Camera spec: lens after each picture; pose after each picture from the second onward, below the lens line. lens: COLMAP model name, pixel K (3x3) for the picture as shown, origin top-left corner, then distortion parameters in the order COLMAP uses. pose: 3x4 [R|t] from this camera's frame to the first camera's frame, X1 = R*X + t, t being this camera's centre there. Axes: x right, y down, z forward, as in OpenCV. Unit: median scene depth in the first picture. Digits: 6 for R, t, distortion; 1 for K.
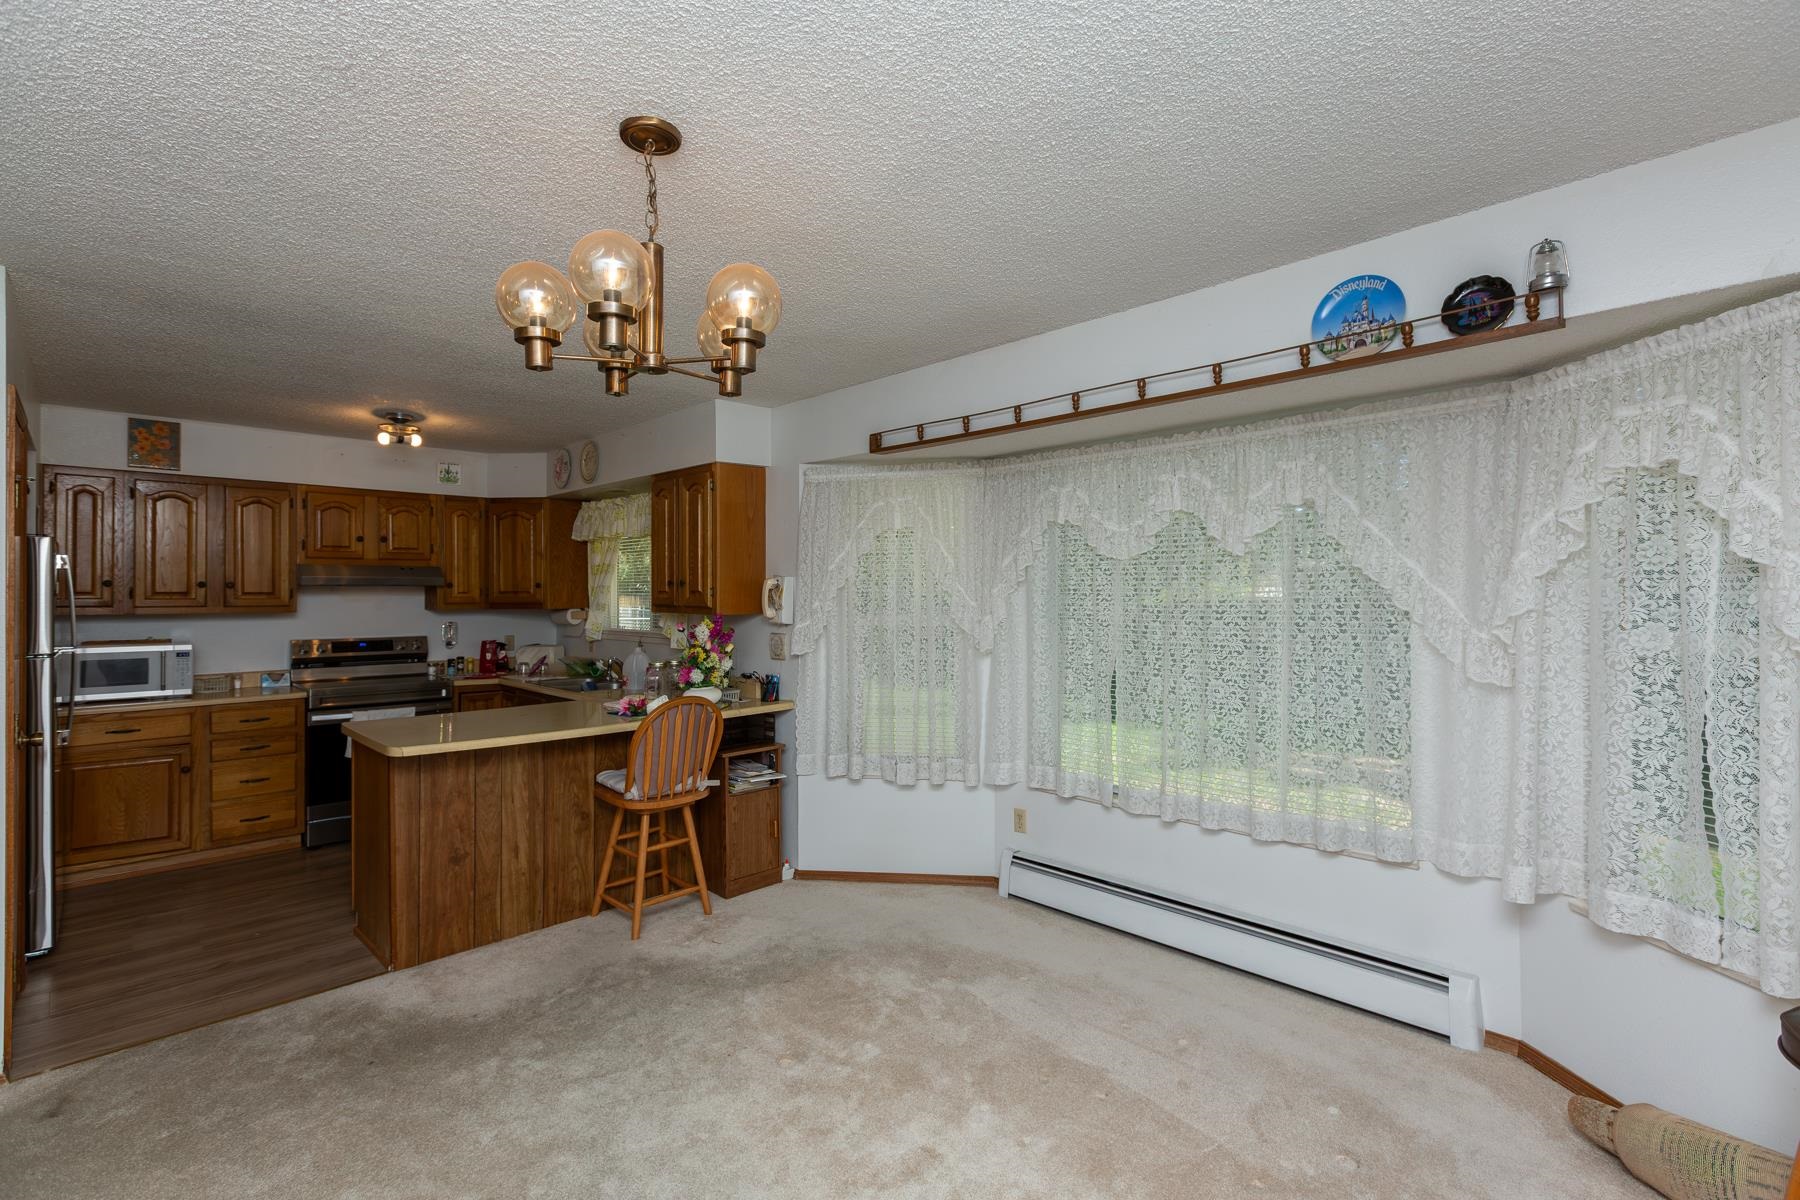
lens RADIAL K [[821.2, 0, 893.1], [0, 821.2, 586.1], [0, 0, 1]] dist [0.005103, 0.000371]
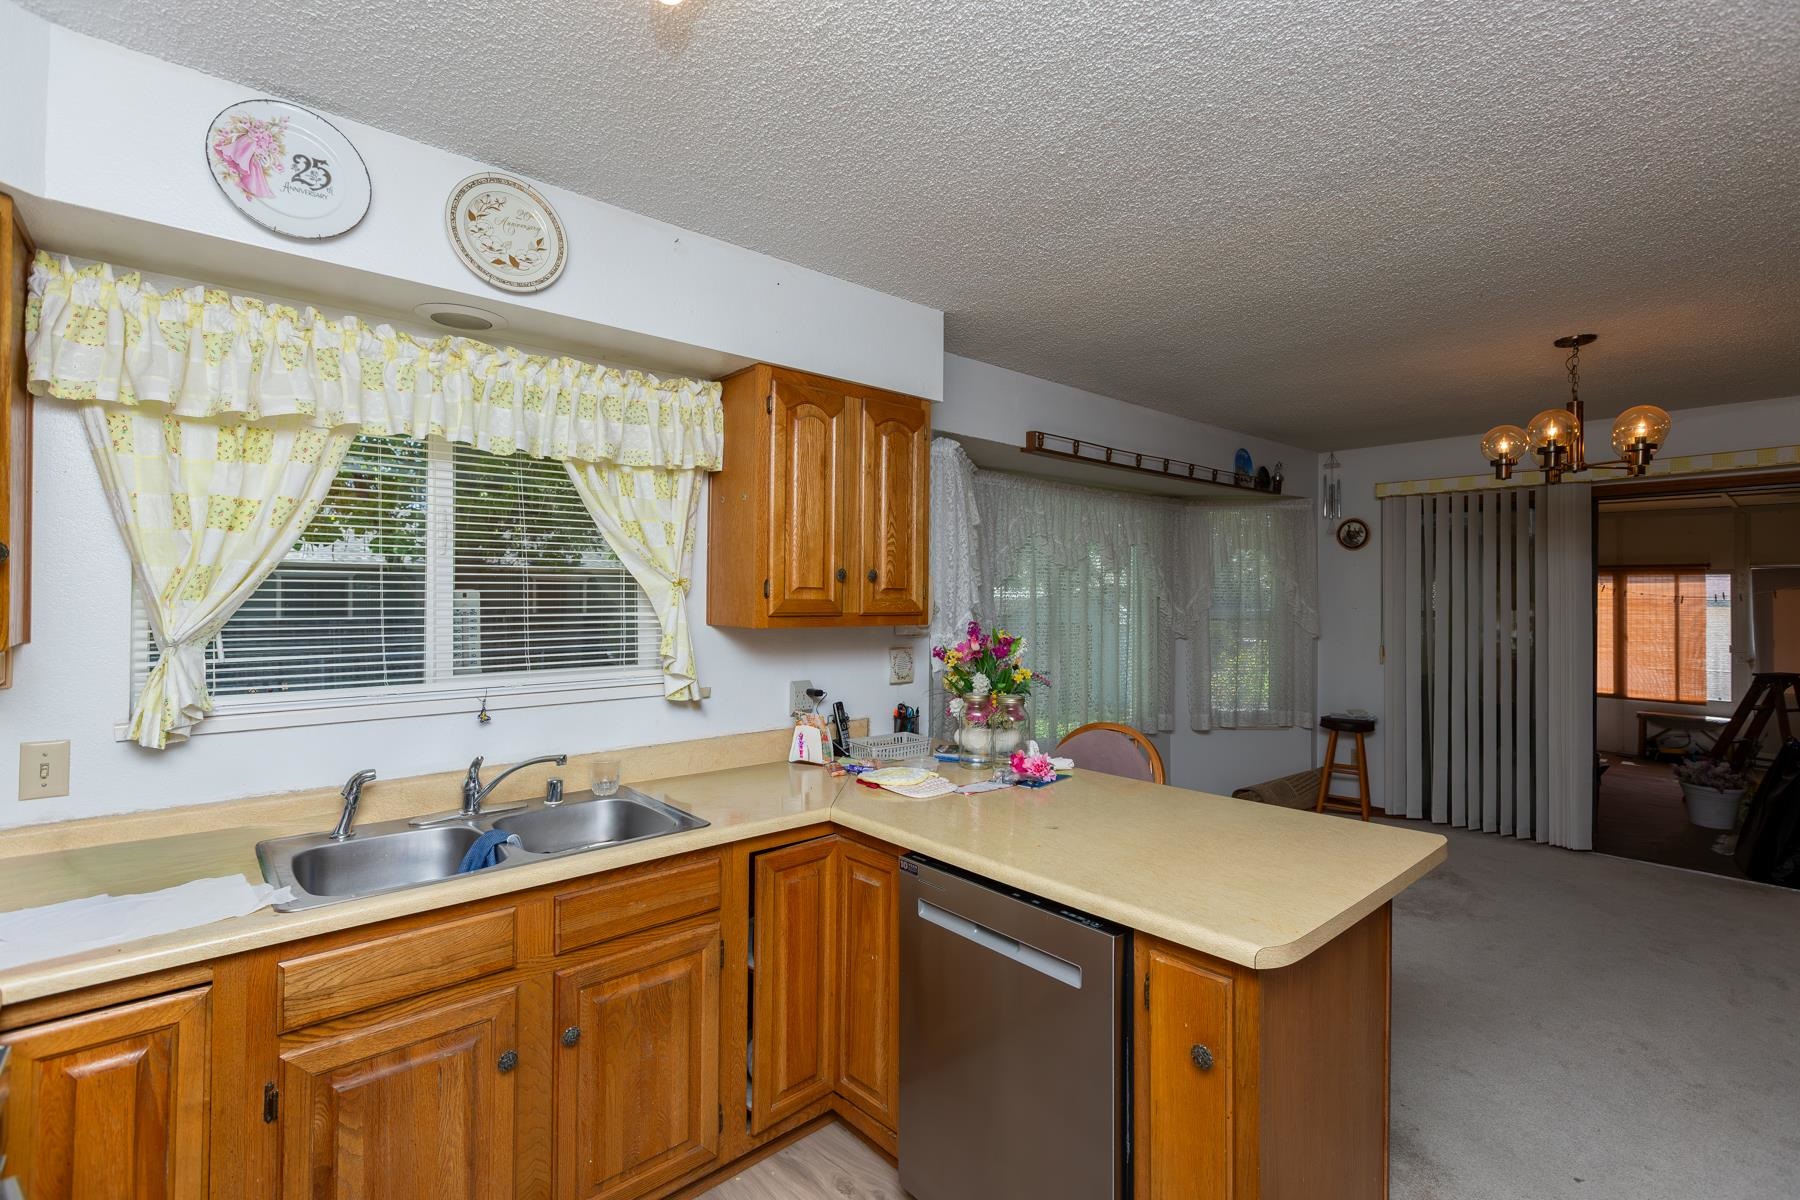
lens RADIAL K [[821.2, 0, 906.0], [0, 821.2, 592.3], [0, 0, 1]] dist [0.005103, 0.000371]
pose [[0.030429, 0.007237, 0.999511, -0.819059], [-0.005169, 0.999962, -0.007083, 0.012714], [-0.999524, -0.004951, 0.030465, 0.903273]]
